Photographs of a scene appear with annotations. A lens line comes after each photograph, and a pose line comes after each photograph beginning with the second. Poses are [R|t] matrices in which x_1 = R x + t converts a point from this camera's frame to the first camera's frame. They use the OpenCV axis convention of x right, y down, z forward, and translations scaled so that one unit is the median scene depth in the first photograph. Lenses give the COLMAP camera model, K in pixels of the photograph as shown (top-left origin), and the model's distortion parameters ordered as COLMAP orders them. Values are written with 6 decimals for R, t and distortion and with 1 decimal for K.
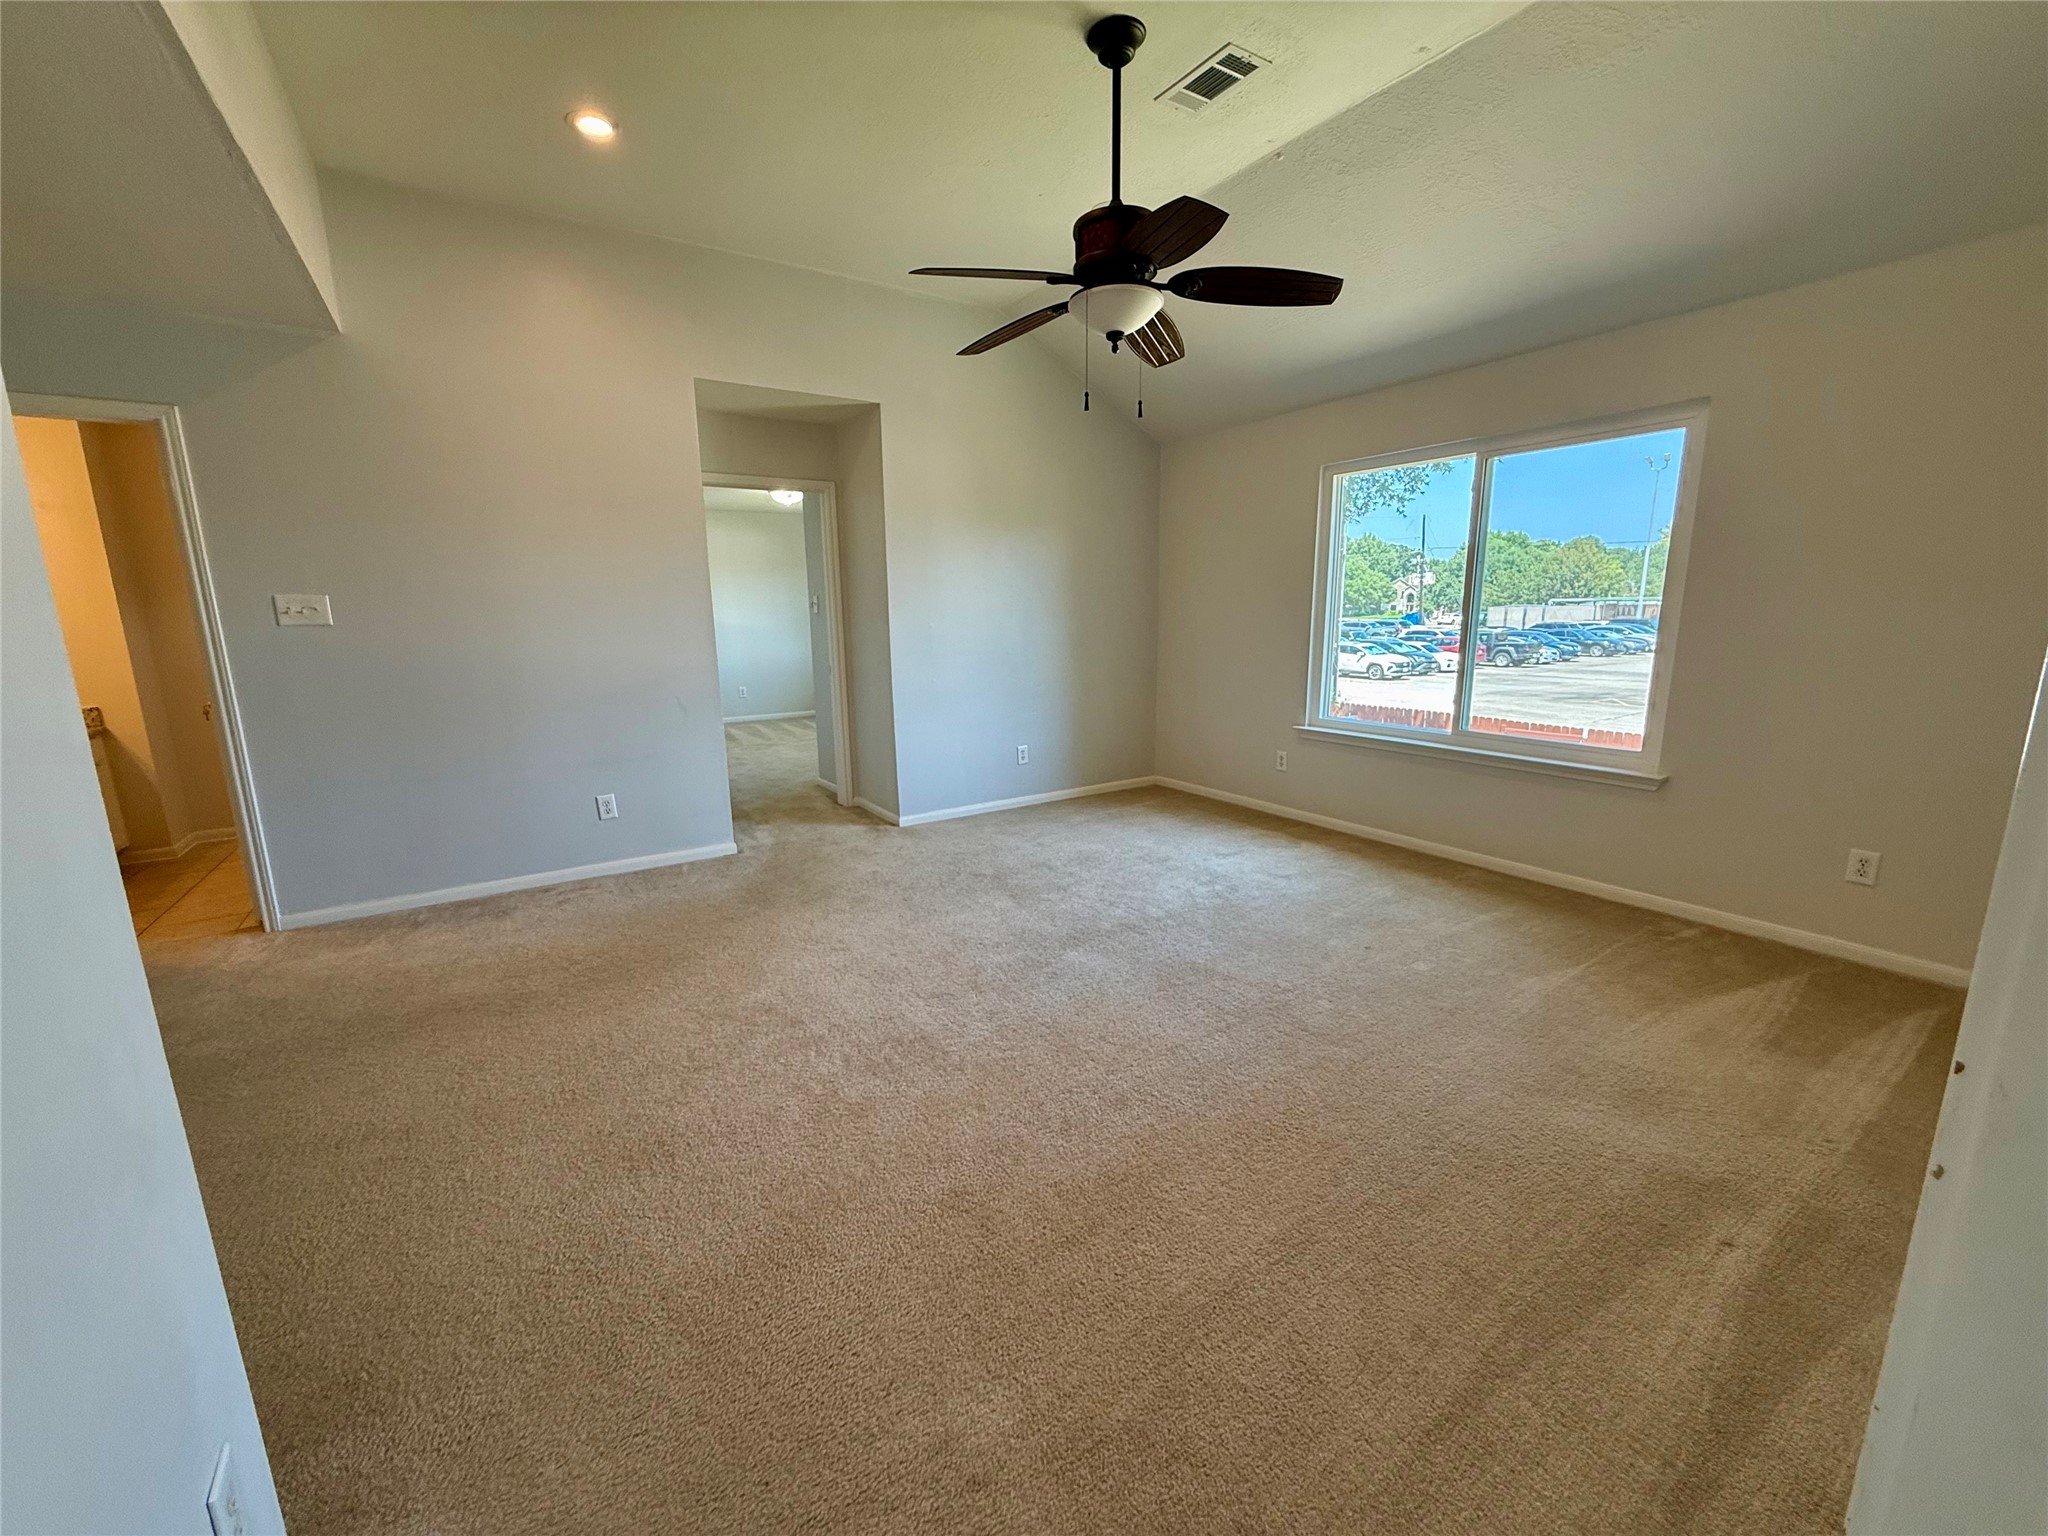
lens RADIAL K [[817.9, 0, 1014.4], [0, 817.9, 769.9], [0, 0, 1]] dist [-0.001547, -0.000314]
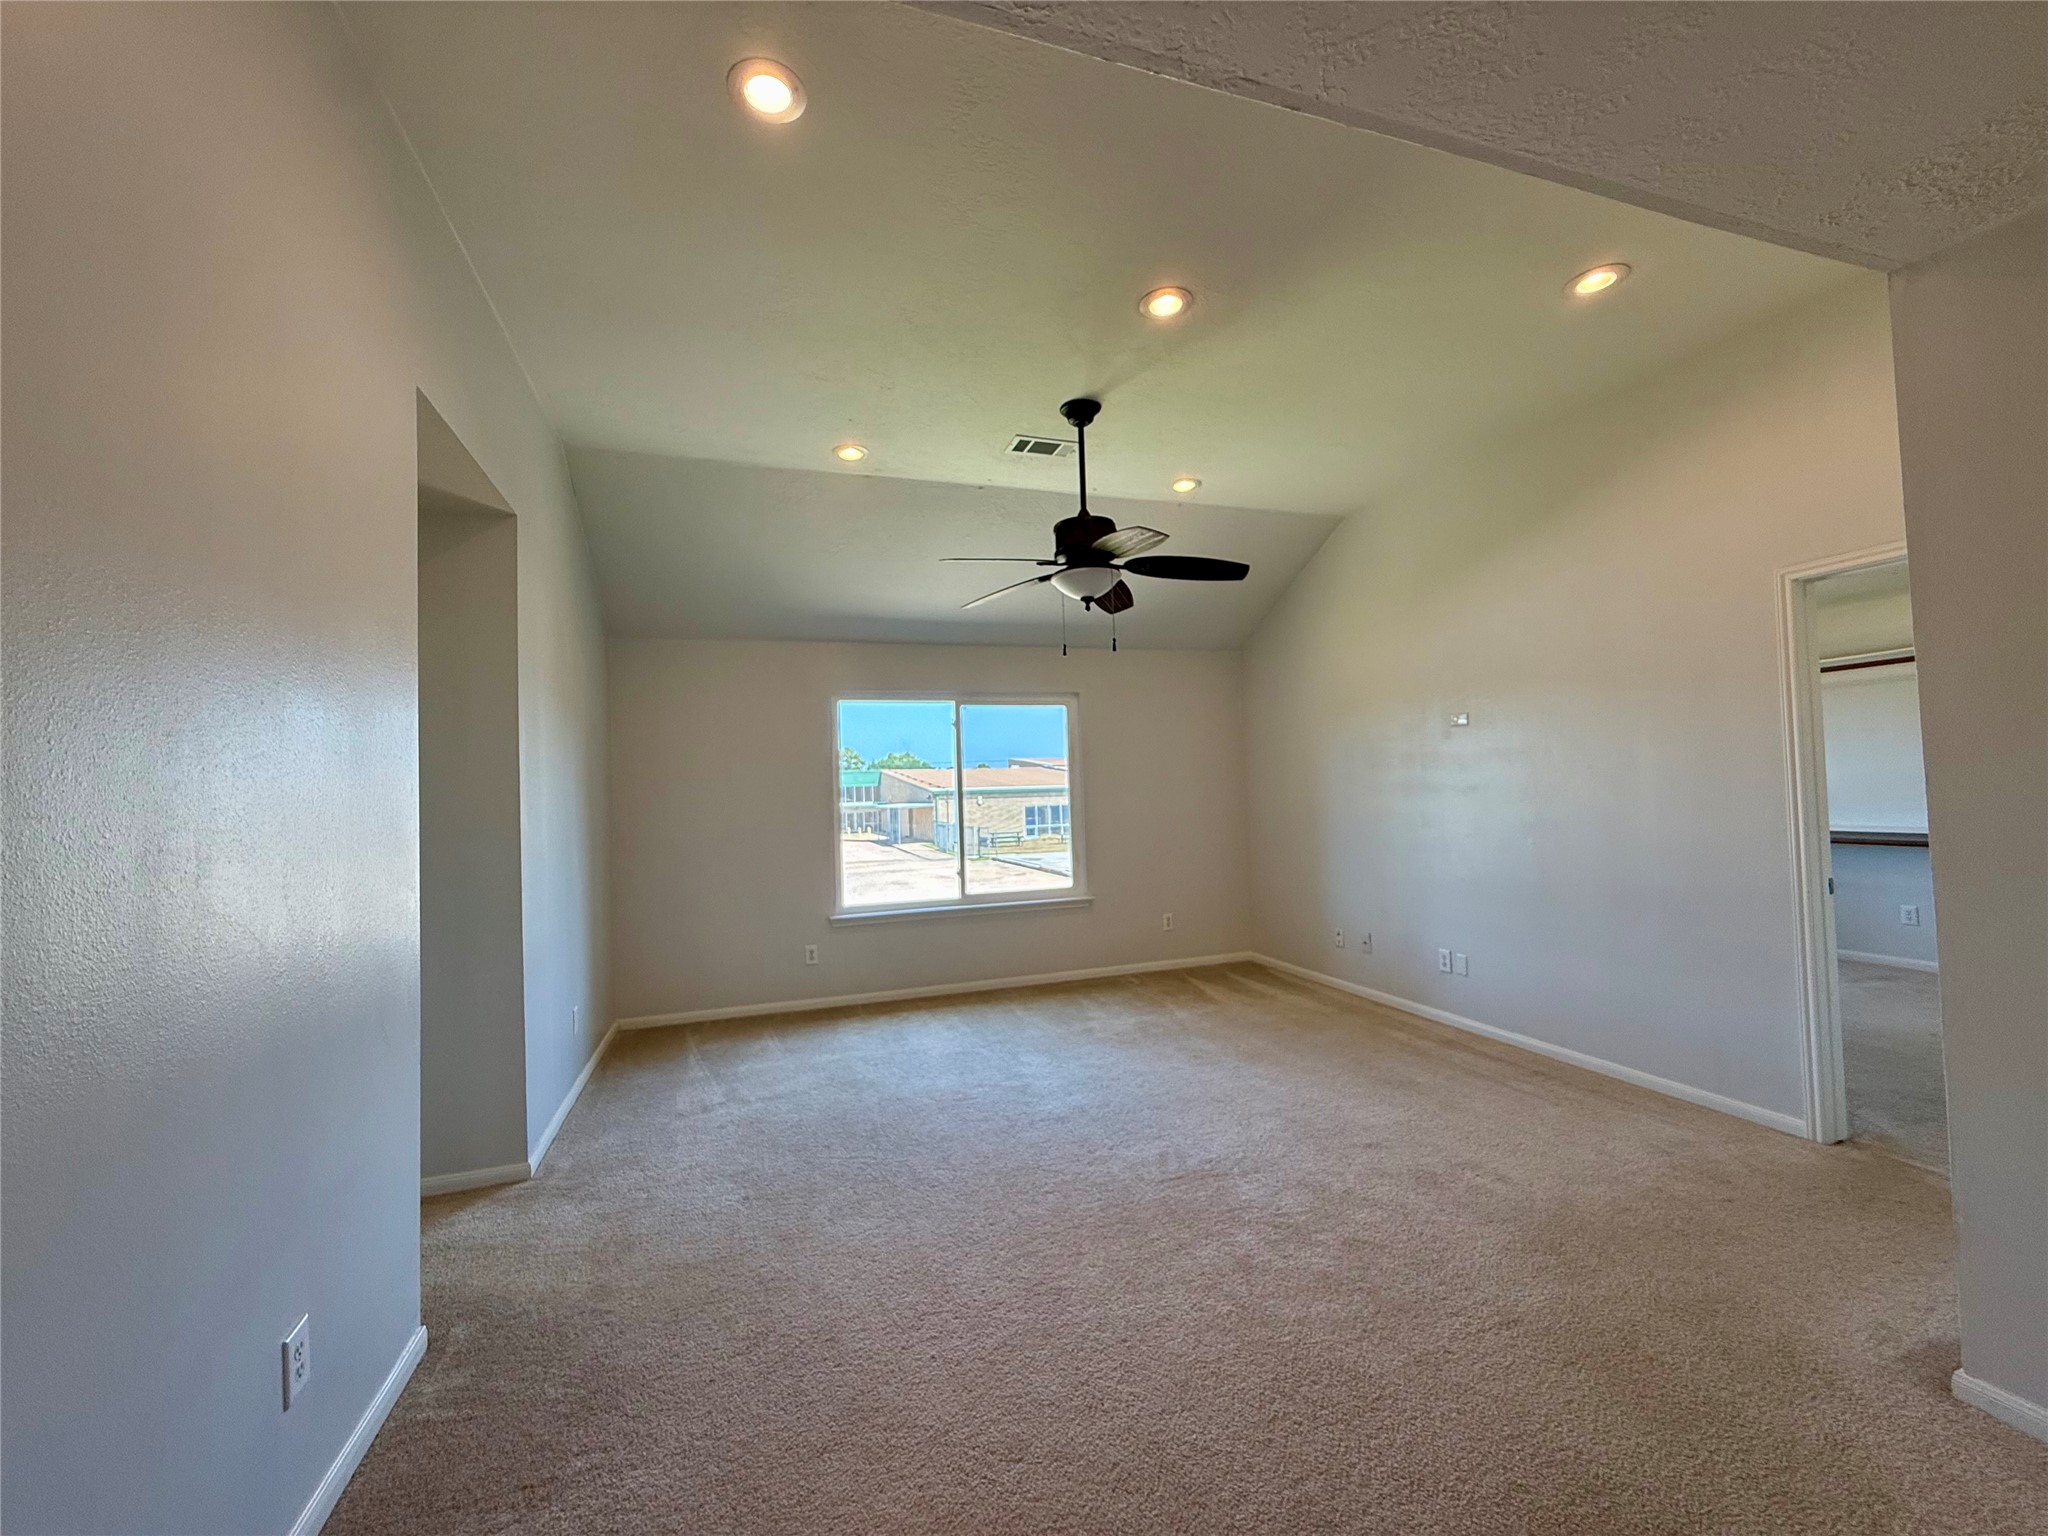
lens RADIAL K [[817.9, 0, 1019.8], [0, 817.9, 771.7], [0, 0, 1]] dist [-0.001547, -0.000314]
pose [[0.241245, 0.038395, 0.969704, -0.716030], [0.217153, 0.971745, -0.092500, -0.095185], [-0.945857, 0.232889, 0.226091, 0.522988]]
